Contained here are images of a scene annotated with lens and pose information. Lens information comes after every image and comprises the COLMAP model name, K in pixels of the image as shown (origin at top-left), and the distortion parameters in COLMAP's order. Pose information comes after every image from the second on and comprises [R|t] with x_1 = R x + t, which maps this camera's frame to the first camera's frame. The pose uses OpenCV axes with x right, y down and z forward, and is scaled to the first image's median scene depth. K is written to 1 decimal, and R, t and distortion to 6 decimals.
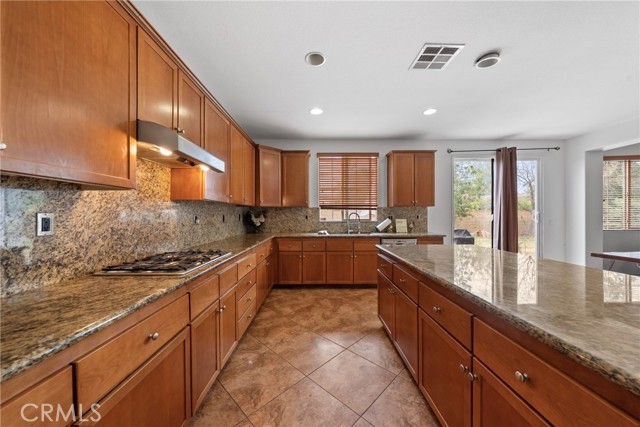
lens RADIAL K [[225.4, 0, 320.5], [0, 225.4, 214.9], [0, 0, 1]] dist [-0.008982, 0.000310]
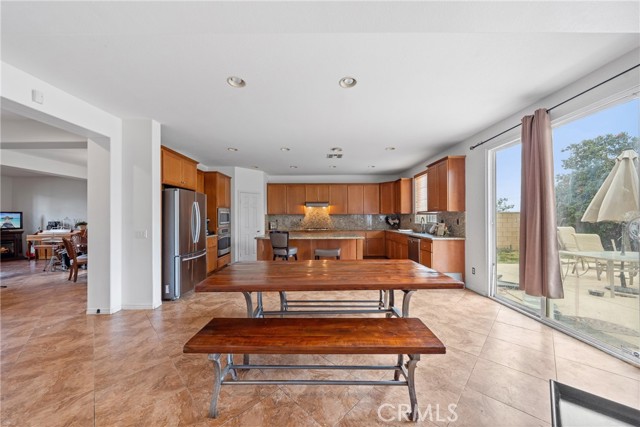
lens RADIAL K [[225.4, 0, 314.8], [0, 225.4, 216.4], [0, 0, 1]] dist [-0.008982, 0.000310]
pose [[-0.029085, -0.002286, -0.999574, 1.455738], [0.002178, 0.999995, -0.002350, -0.012381], [0.999575, -0.002245, -0.029080, 0.414743]]
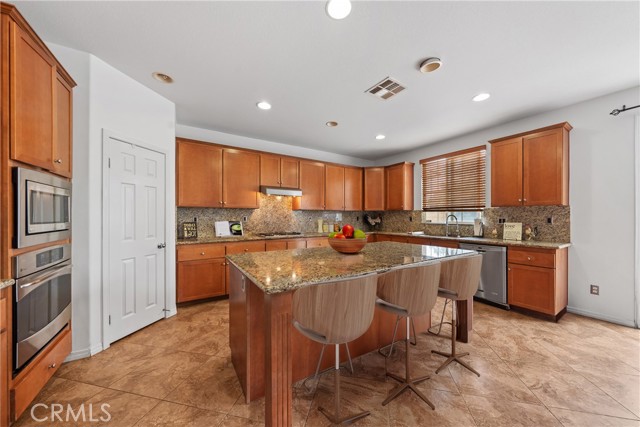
lens RADIAL K [[225.4, 0, 318.3], [0, 225.4, 214.8], [0, 0, 1]] dist [-0.008982, 0.000310]
pose [[0.522506, -0.005933, -0.852615, 0.661990], [-0.003732, 0.999950, -0.009246, 0.000928], [0.852628, 0.008013, 0.522458, 0.018557]]
